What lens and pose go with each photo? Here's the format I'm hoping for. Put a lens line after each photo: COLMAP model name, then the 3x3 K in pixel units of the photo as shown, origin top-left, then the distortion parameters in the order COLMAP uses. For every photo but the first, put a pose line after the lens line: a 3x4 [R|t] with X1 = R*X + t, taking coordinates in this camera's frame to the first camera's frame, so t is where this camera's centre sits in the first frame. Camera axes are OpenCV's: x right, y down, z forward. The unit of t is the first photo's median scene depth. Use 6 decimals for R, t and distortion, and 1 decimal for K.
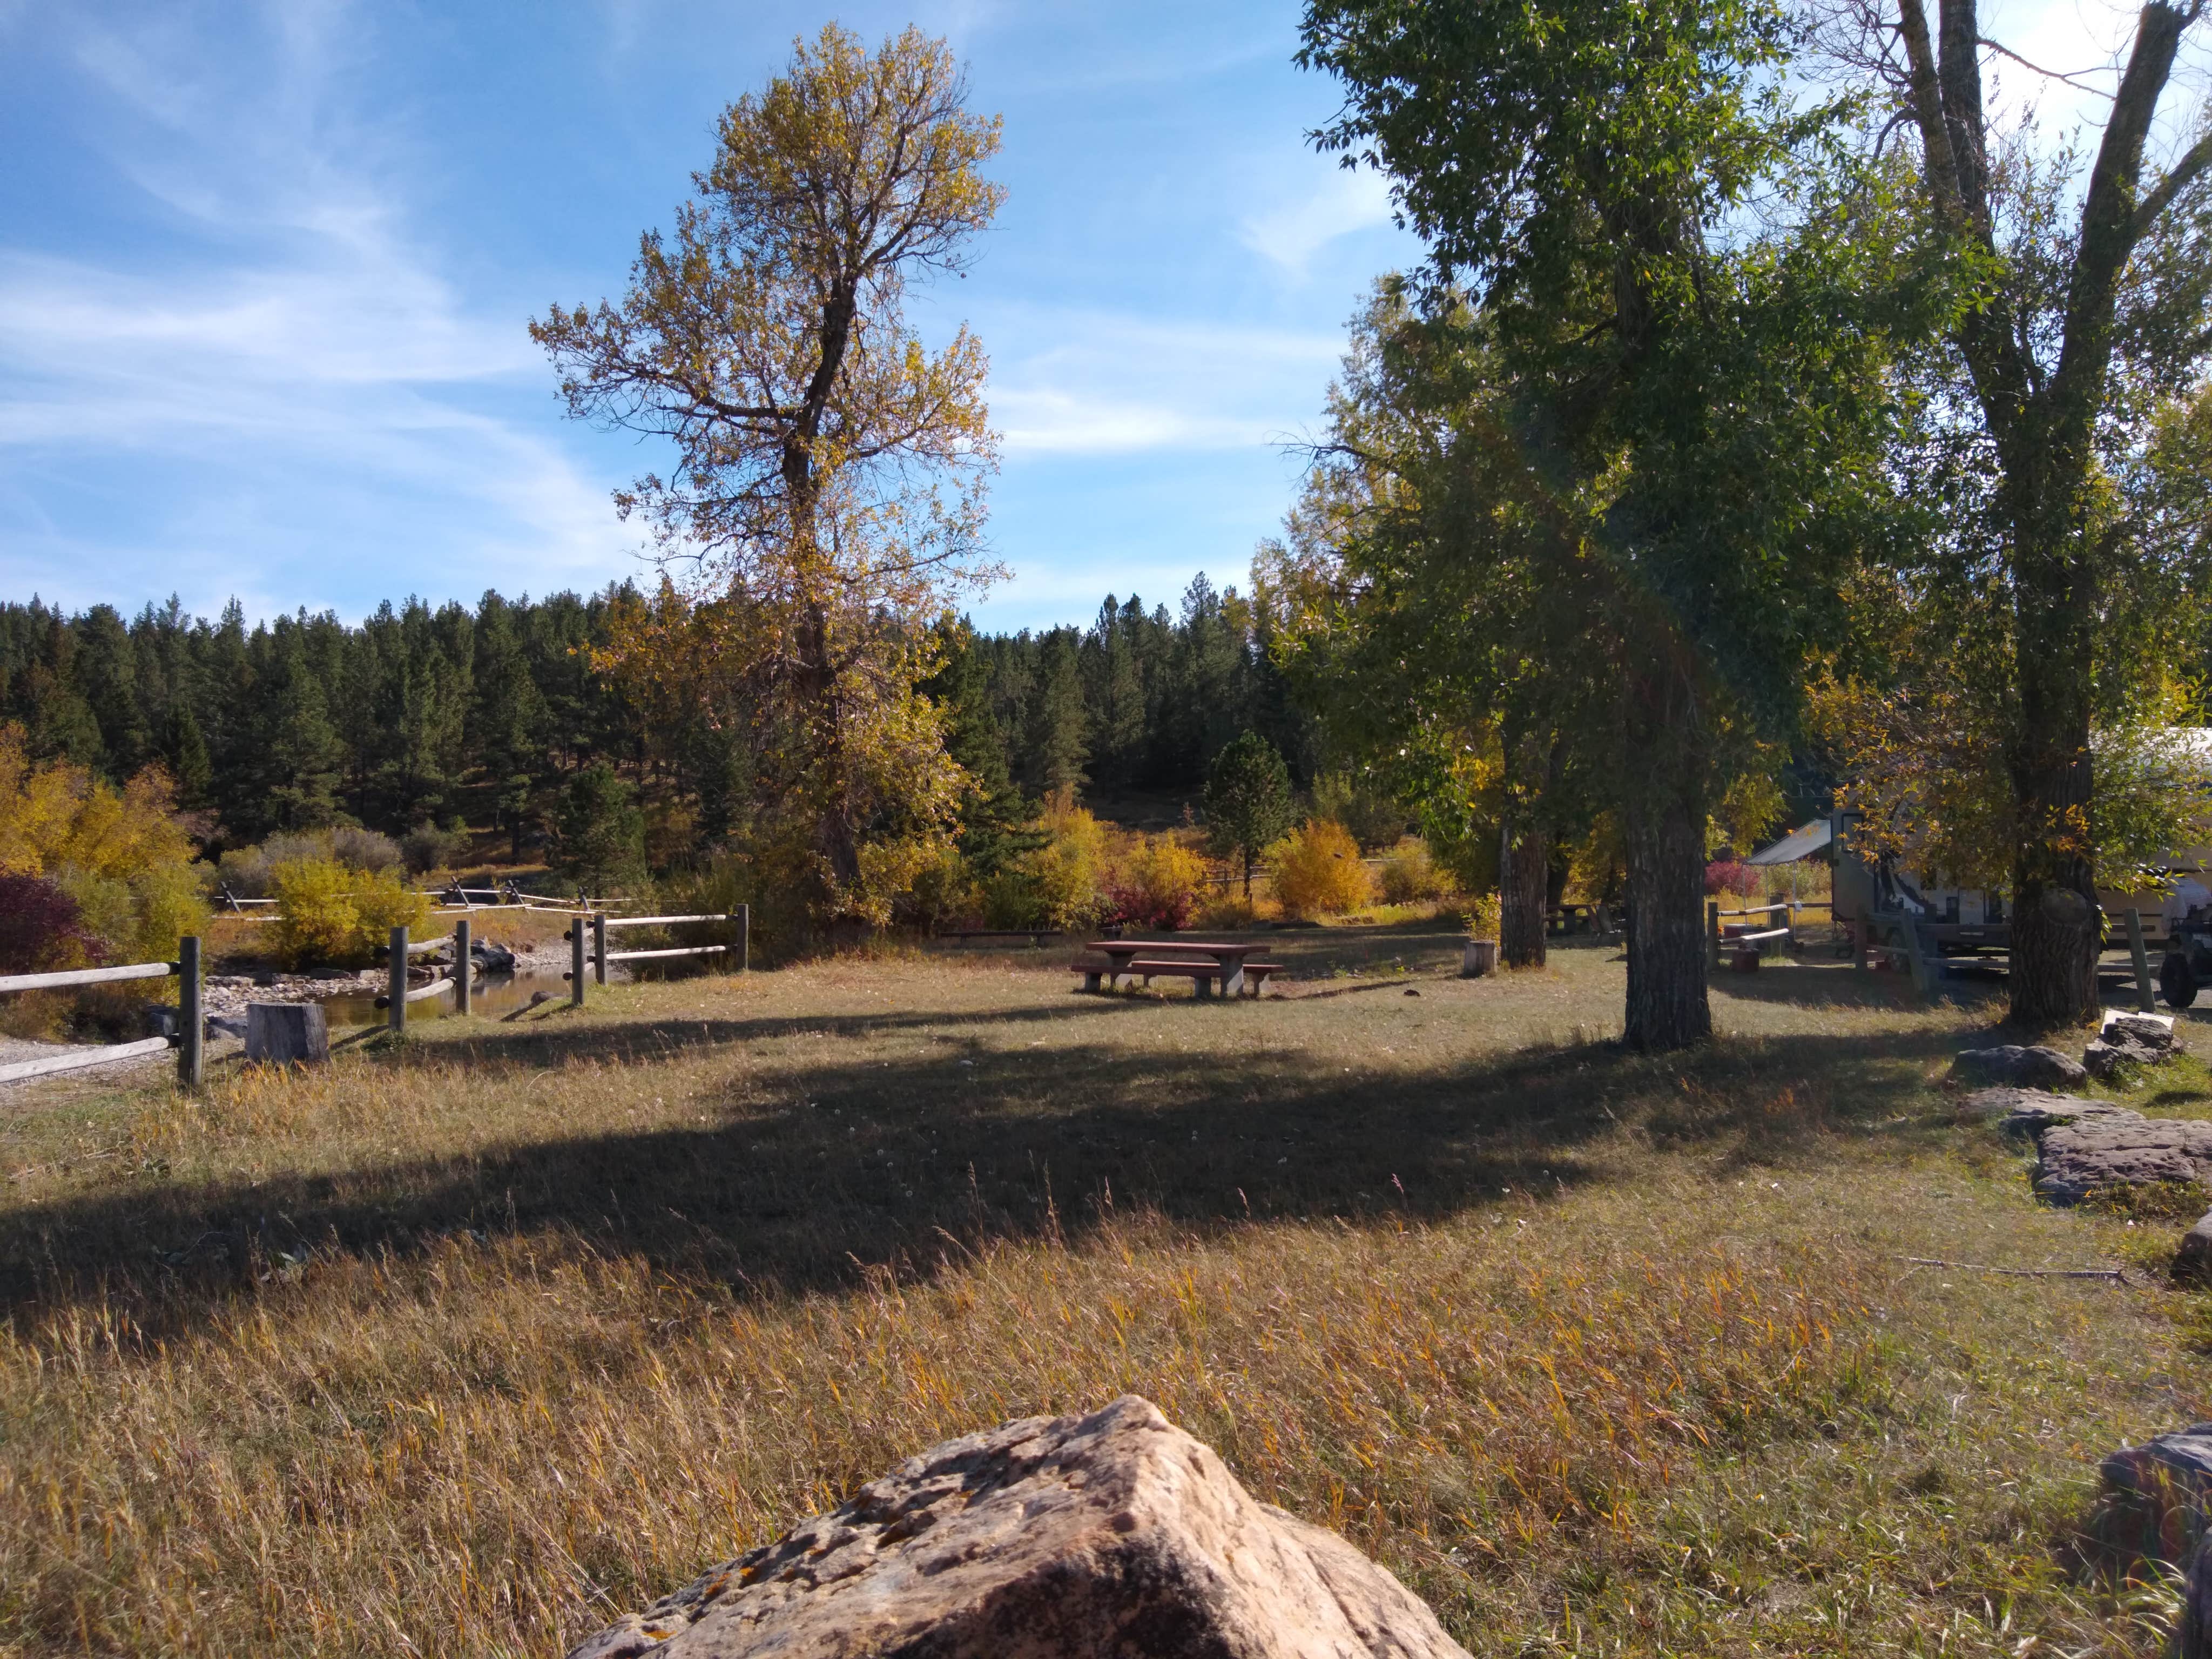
lens RADIAL K [[1680.4, 0, 1095.0], [0, 1680.4, 833.9], [0, 0, 1]] dist [-0.036284, 0.012984]
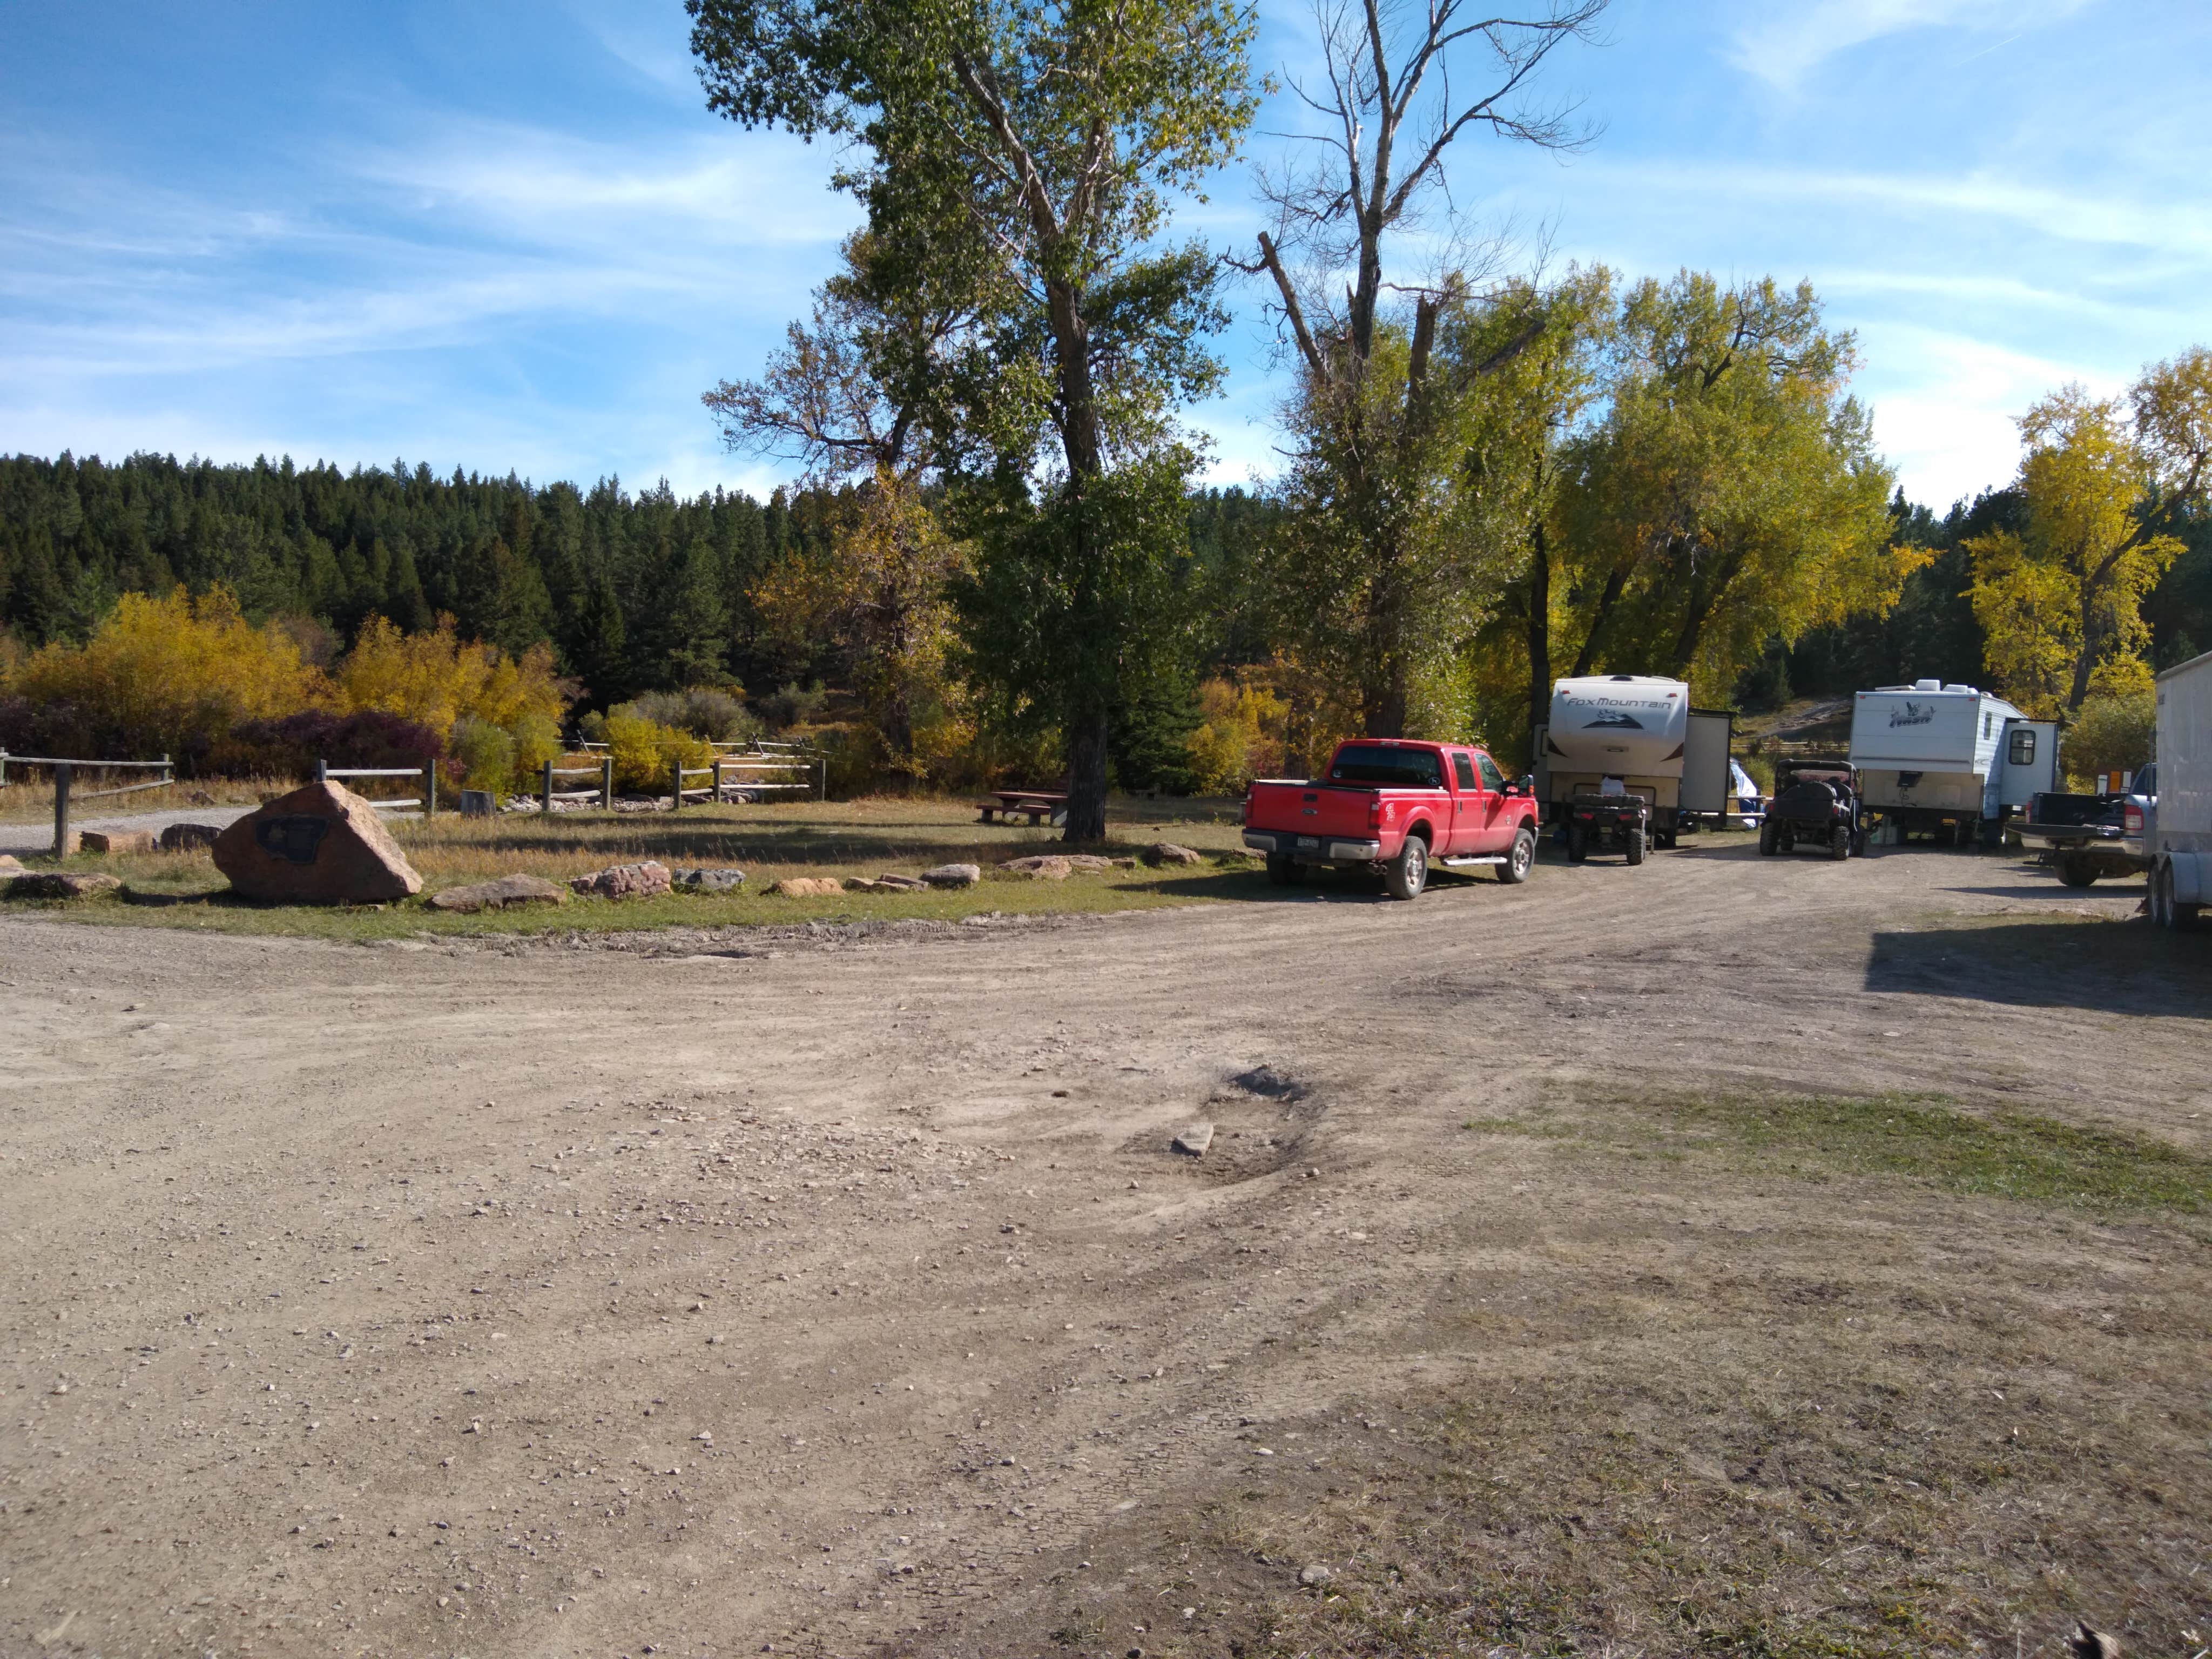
lens RADIAL K [[1687.0, 0, 1105.5], [0, 1687.0, 790.1], [0, 0, 1]] dist [-0.089879, 0.000872]
pose [[0.973224, 0.050346, -0.224276, 0.304079], [-0.039123, 0.997763, 0.054211, -0.019062], [0.226503, -0.043985, 0.973017, -0.363724]]
